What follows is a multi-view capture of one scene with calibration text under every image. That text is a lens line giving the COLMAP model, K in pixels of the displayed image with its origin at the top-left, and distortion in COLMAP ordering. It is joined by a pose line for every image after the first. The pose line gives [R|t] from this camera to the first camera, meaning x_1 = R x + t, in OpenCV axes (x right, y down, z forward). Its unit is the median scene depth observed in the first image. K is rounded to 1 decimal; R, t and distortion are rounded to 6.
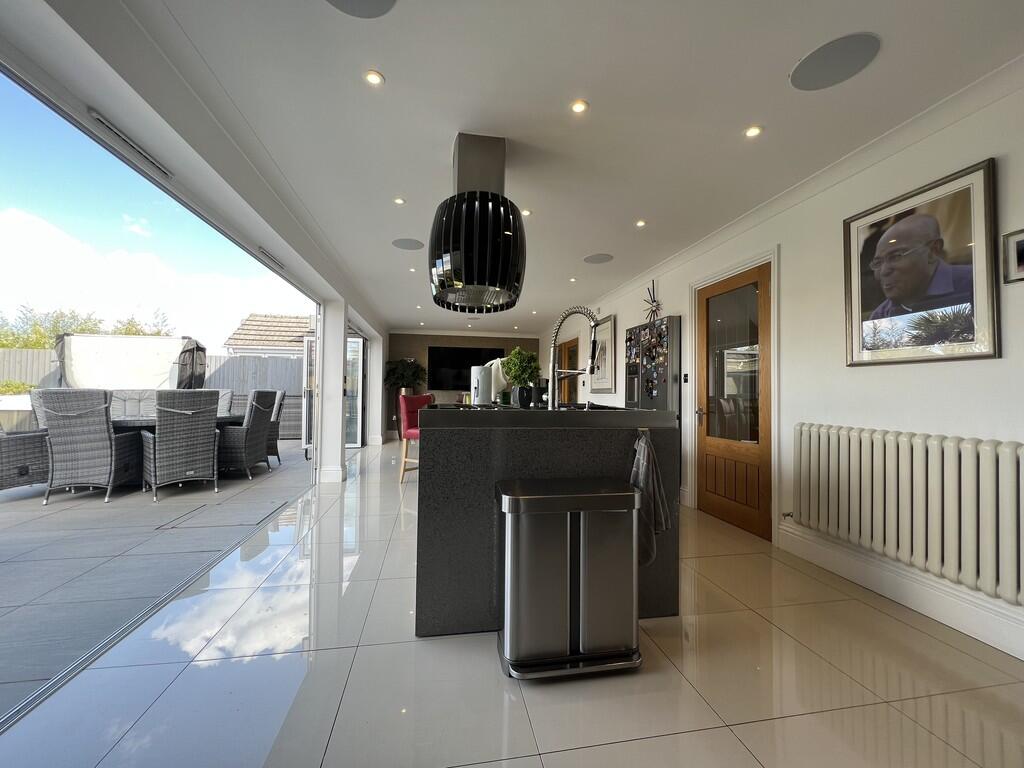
lens RADIAL K [[415.1, 0, 512.0], [0, 415.1, 383.3], [0, 0, 1]] dist [0.005431, -0.000227]
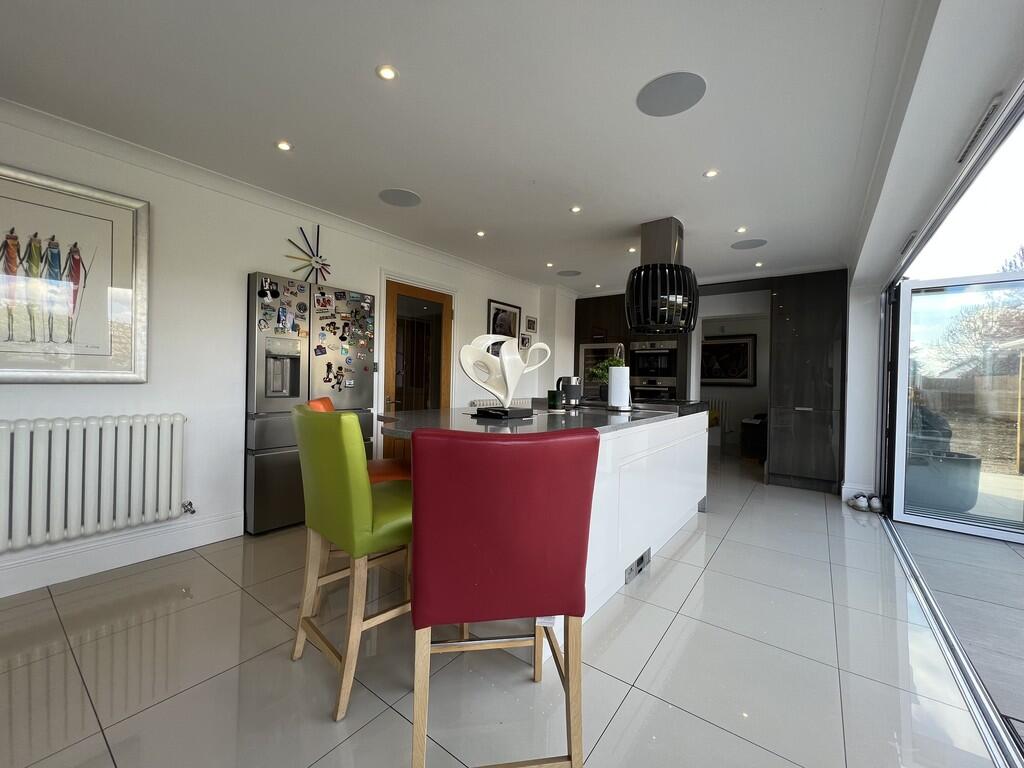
lens RADIAL K [[415.1, 0, 508.6], [0, 415.1, 380.7], [0, 0, 1]] dist [0.005431, -0.000227]
pose [[-0.680710, -0.028922, 0.731982, -0.507460], [-0.043073, 0.999072, -0.000581, 0.006104], [-0.731285, -0.031924, -0.681324, 1.505887]]
